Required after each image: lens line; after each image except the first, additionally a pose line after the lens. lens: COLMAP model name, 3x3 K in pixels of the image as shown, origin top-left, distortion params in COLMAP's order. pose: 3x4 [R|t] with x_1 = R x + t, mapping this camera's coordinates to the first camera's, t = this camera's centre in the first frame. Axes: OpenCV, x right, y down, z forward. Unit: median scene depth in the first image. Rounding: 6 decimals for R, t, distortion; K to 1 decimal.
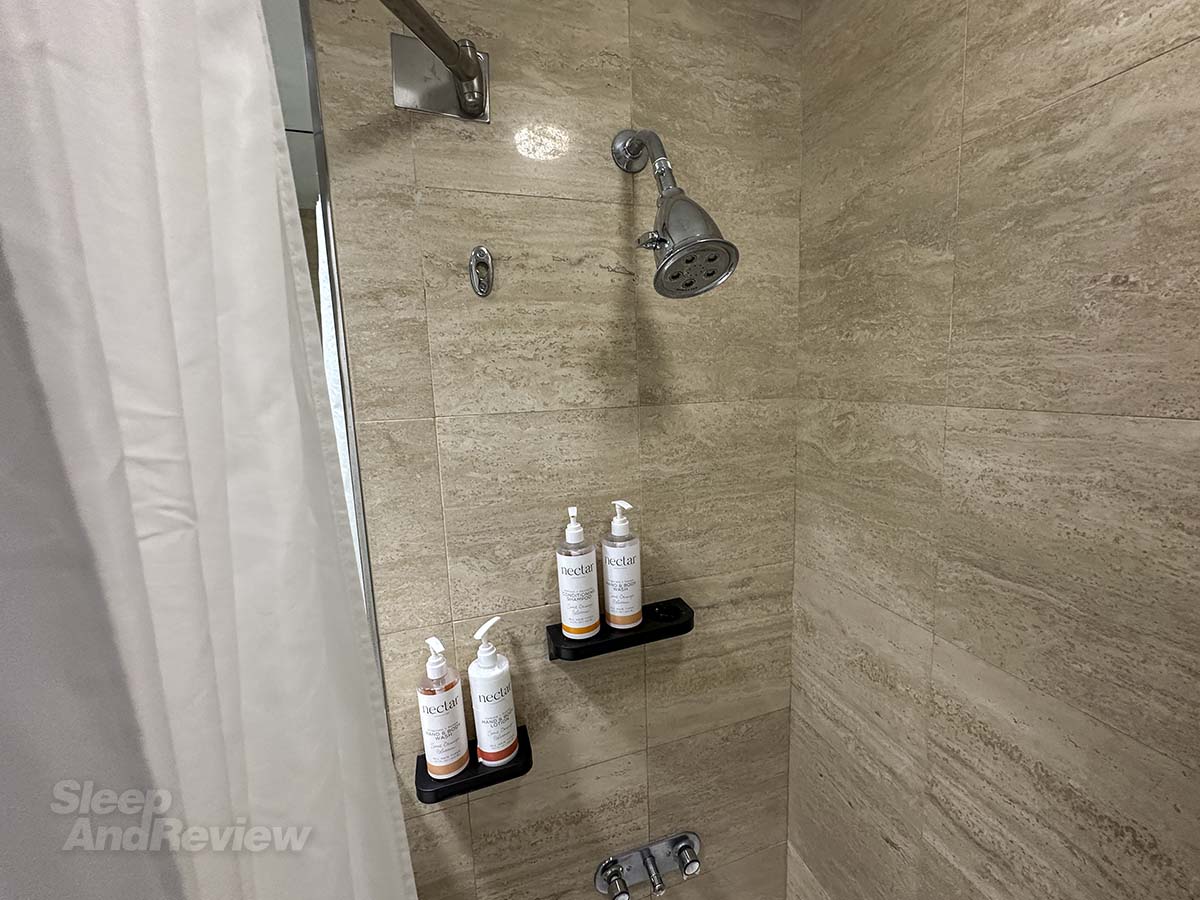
lens RADIAL K [[500.7, 0, 613.8], [0, 500.7, 443.3], [0, 0, 1]] dist [-0.003622, 0.000318]
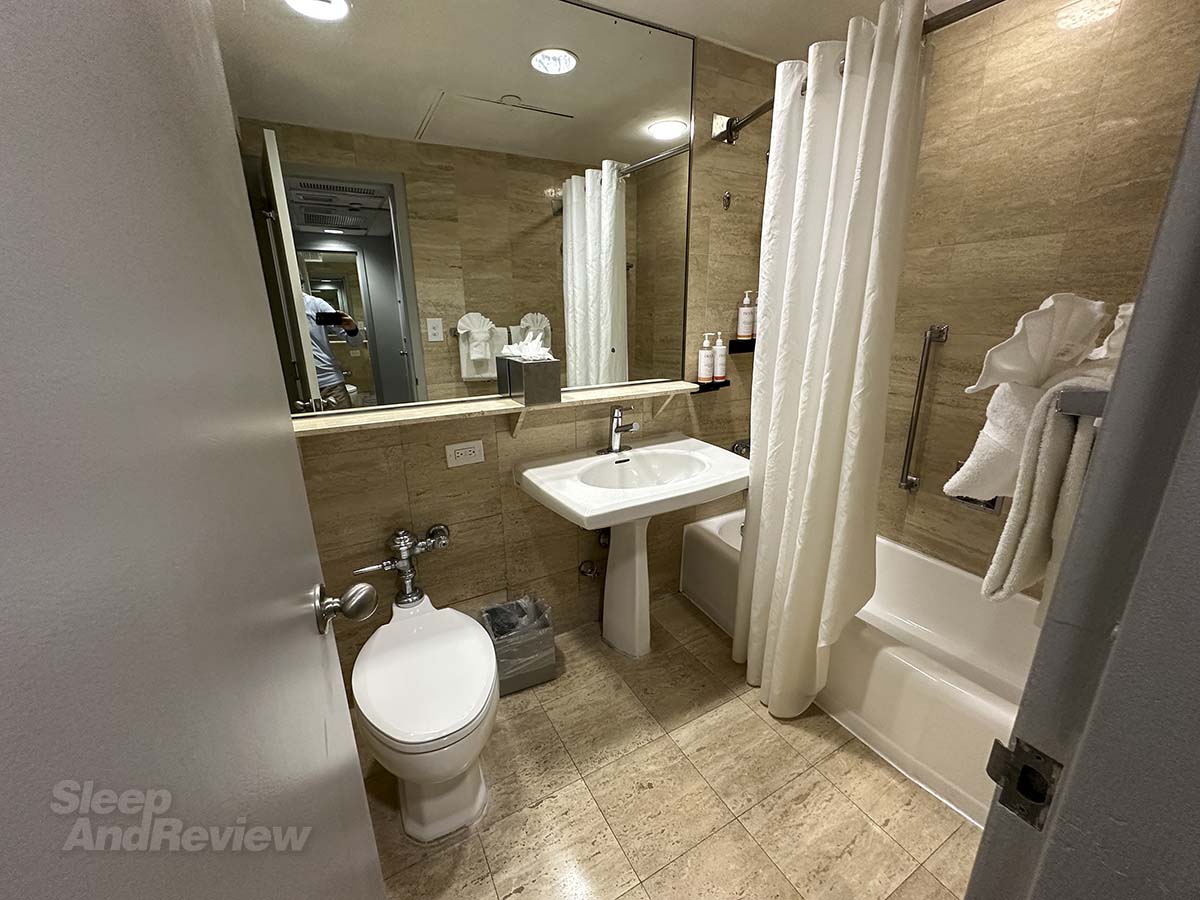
lens RADIAL K [[478.5, 0, 596.9], [0, 478.5, 447.5], [0, 0, 1]] dist [-0.001715, 0.000029]
pose [[0.983515, -0.028051, 0.178640, -1.415978], [0.003425, 0.990608, 0.136693, 0.627591], [-0.180797, -0.133828, 0.974373, -1.582471]]
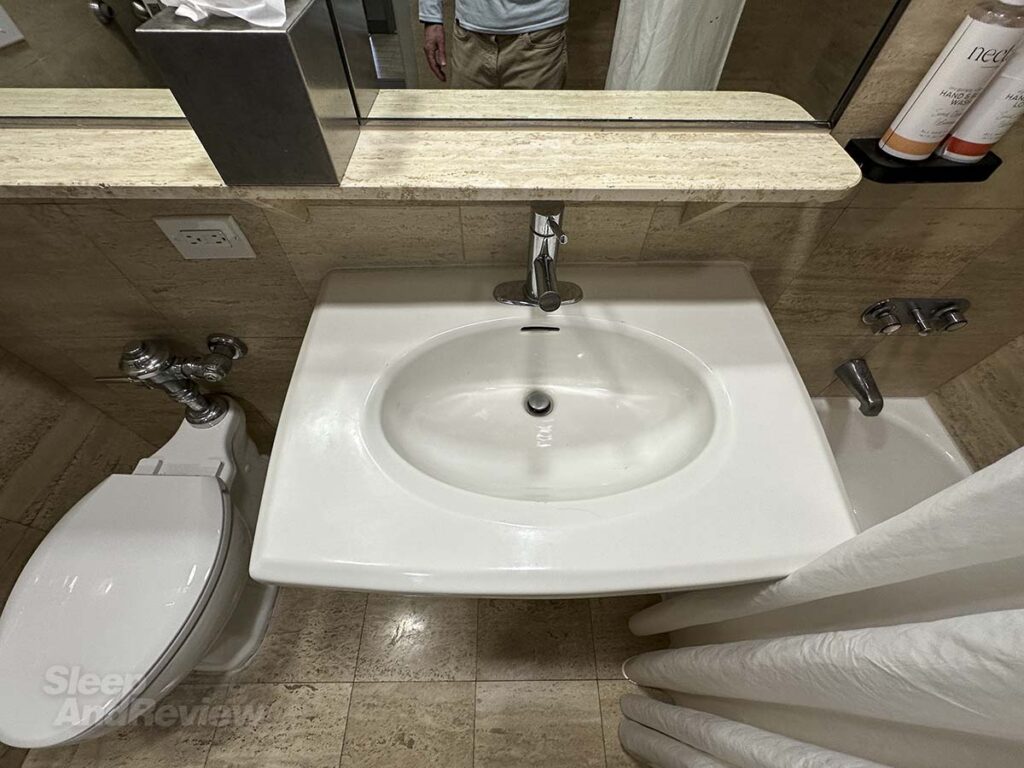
lens RADIAL K [[409.1, 0, 510.4], [0, 409.1, 385.6], [0, 0, 1]] dist [-0.003566, -0.000152]
pose [[0.950307, 0.279741, -0.136607, -0.768346], [-0.089437, 0.665634, 0.740900, 0.436854], [0.298191, -0.691864, 0.657576, 0.015317]]
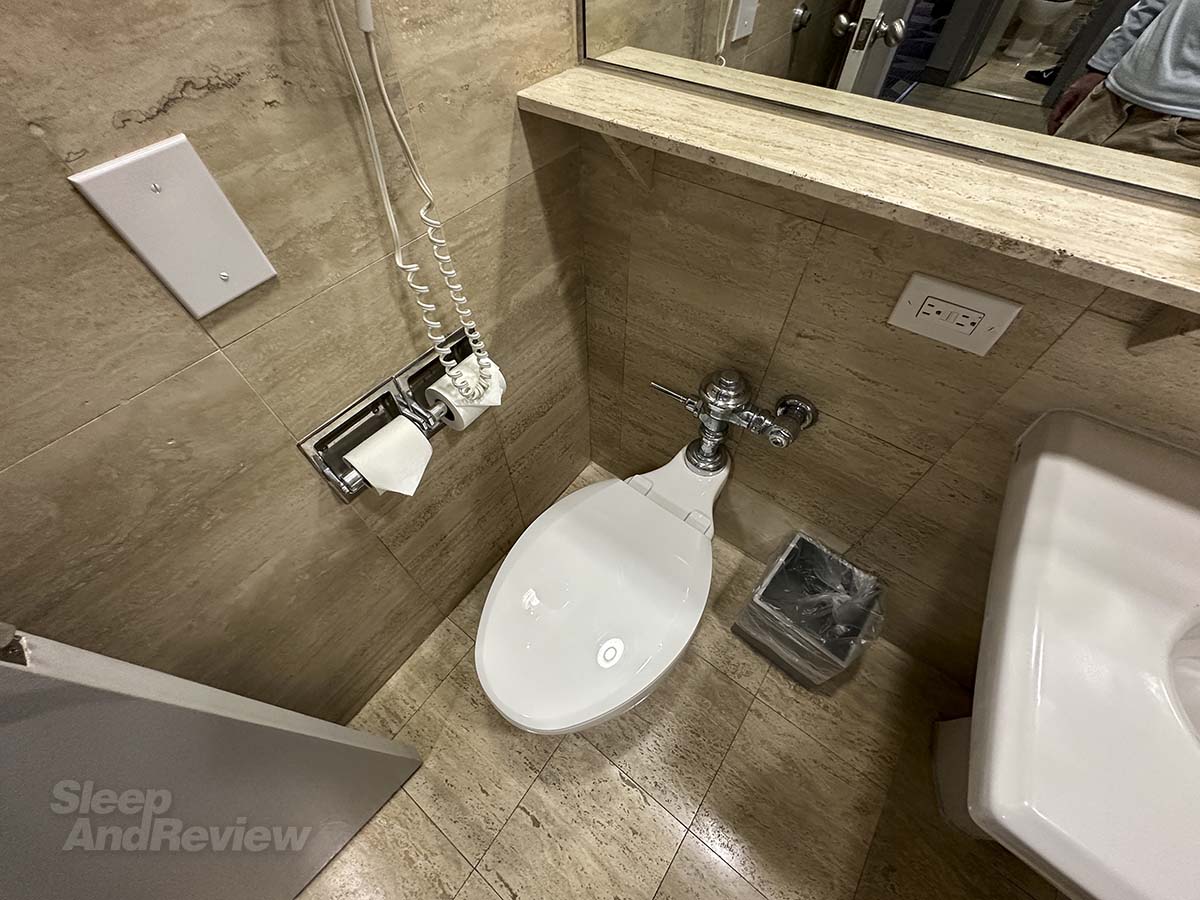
lens RADIAL K [[479.8, 0, 598.5], [0, 479.8, 453.4], [0, 0, 1]] dist [0.001588, 0.000391]
pose [[0.568080, 0.683410, -0.458515, -1.416001], [-0.131981, 0.625587, 0.768909, 0.535366], [0.812321, -0.376287, 0.445581, -0.327927]]
